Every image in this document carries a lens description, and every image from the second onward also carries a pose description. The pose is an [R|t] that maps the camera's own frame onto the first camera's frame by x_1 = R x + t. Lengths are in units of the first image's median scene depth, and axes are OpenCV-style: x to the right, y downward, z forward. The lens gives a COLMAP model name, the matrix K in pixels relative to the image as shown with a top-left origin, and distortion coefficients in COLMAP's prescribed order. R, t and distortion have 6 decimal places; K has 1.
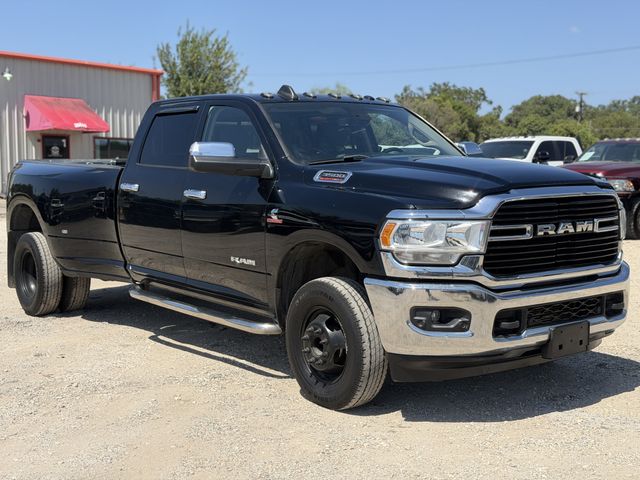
lens RADIAL K [[909.9, 0, 322.5], [0, 909.9, 242.6], [0, 0, 1]] dist [0.101355, 0.000000]
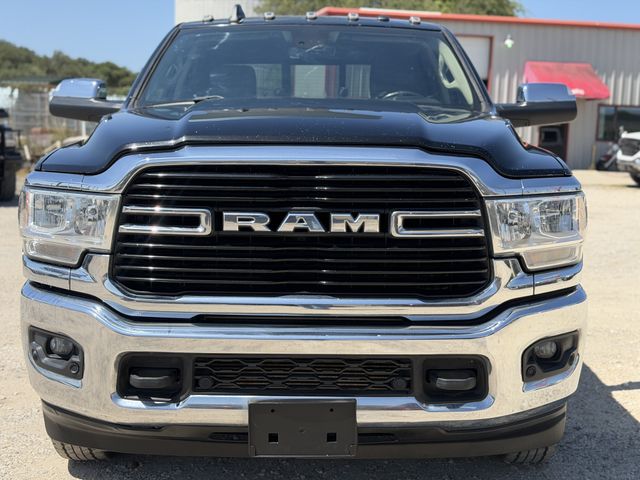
lens RADIAL K [[909.9, 0, 317.7], [0, 909.9, 236.8], [0, 0, 1]] dist [0.101355, 0.000000]
pose [[0.799301, 0.089391, -0.594246, 0.566986], [-0.075893, 0.995972, 0.047740, -0.032274], [0.596120, 0.006941, 0.802865, 0.548667]]
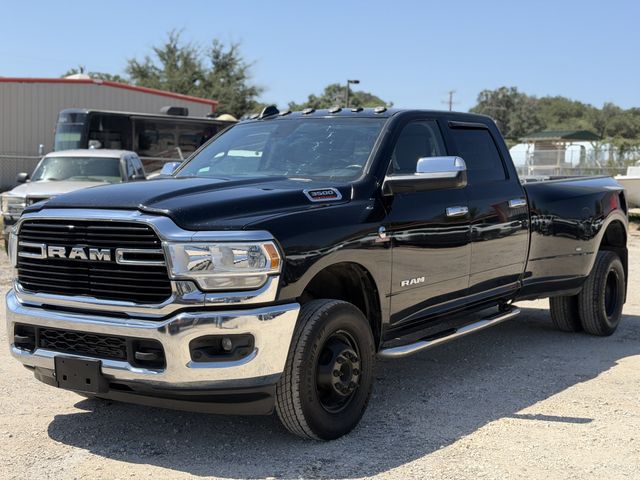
lens RADIAL K [[909.9, 0, 320.8], [0, 909.9, 240.1], [0, 0, 1]] dist [0.101355, 0.000000]
pose [[0.307427, 0.074051, -0.948686, 1.169438], [-0.085949, 0.995053, 0.049819, -0.092294], [0.947682, 0.066223, 0.312271, 0.899940]]
